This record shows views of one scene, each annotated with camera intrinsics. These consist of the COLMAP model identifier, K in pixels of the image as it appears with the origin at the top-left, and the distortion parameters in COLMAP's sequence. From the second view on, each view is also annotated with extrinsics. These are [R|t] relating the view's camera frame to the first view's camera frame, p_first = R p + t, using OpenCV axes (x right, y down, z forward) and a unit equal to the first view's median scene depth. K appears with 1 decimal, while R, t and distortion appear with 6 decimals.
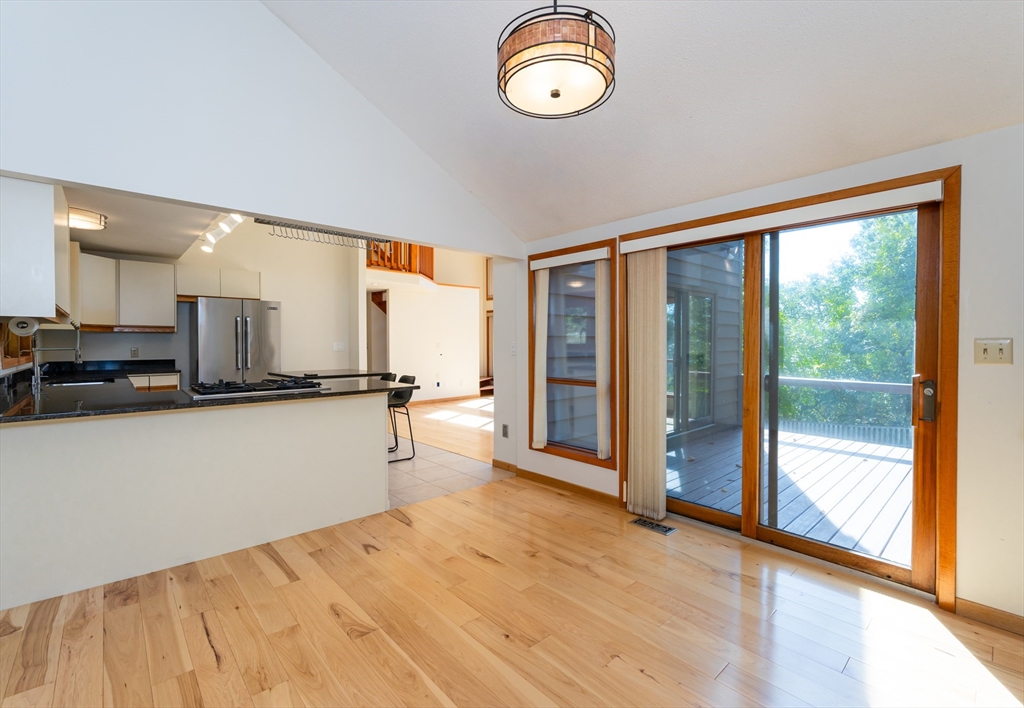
lens RADIAL K [[447.0, 0, 514.2], [0, 447.0, 345.2], [0, 0, 1]] dist [-0.000172, -0.000033]
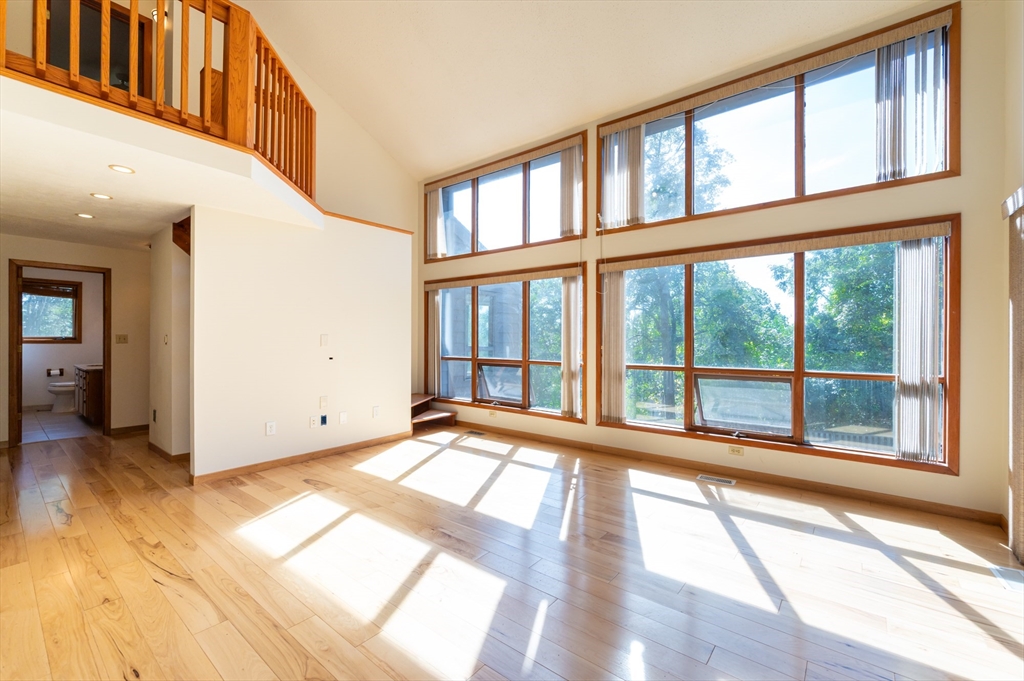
lens RADIAL K [[434.0, 0, 505.9], [0, 434.0, 338.3], [0, 0, 1]] dist [-0.002359, -0.000213]
pose [[0.990196, 0.005754, 0.139568, -0.049338], [-0.004618, 0.999954, -0.008462, 0.002585], [-0.139611, 0.007735, 0.990176, 0.605755]]
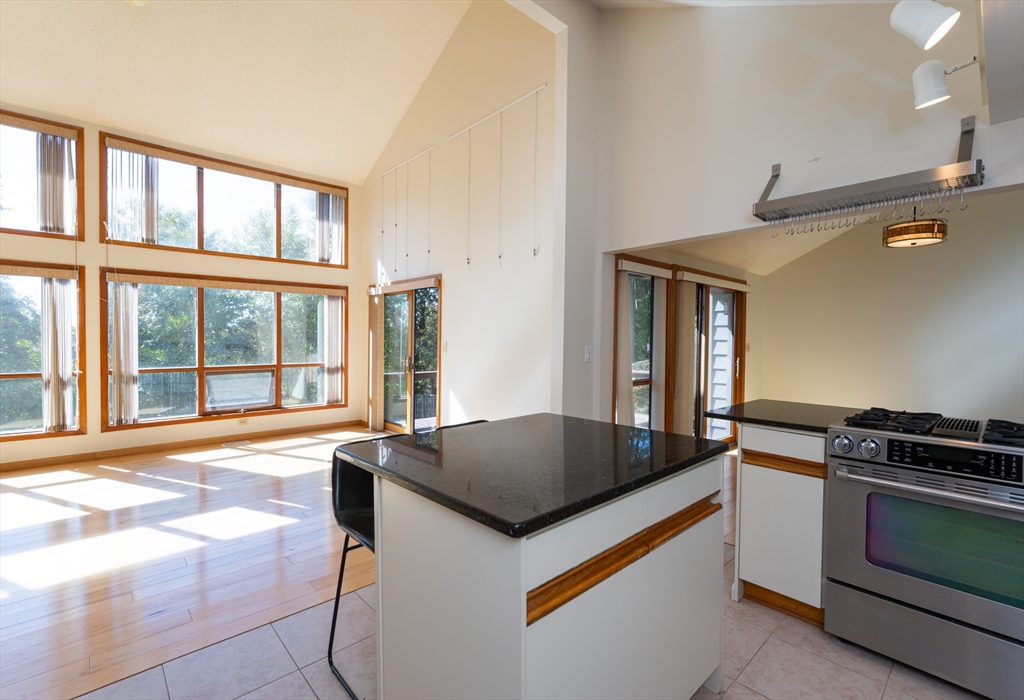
lens RADIAL K [[462.2, 0, 510.2], [0, 462.2, 345.7], [0, 0, 1]] dist [-0.007976, -0.000167]
pose [[-0.001710, -0.016705, 0.999859, -0.461939], [-0.001118, 0.999860, 0.016703, -0.013743], [-0.999998, -0.001089, -0.001728, 0.616779]]
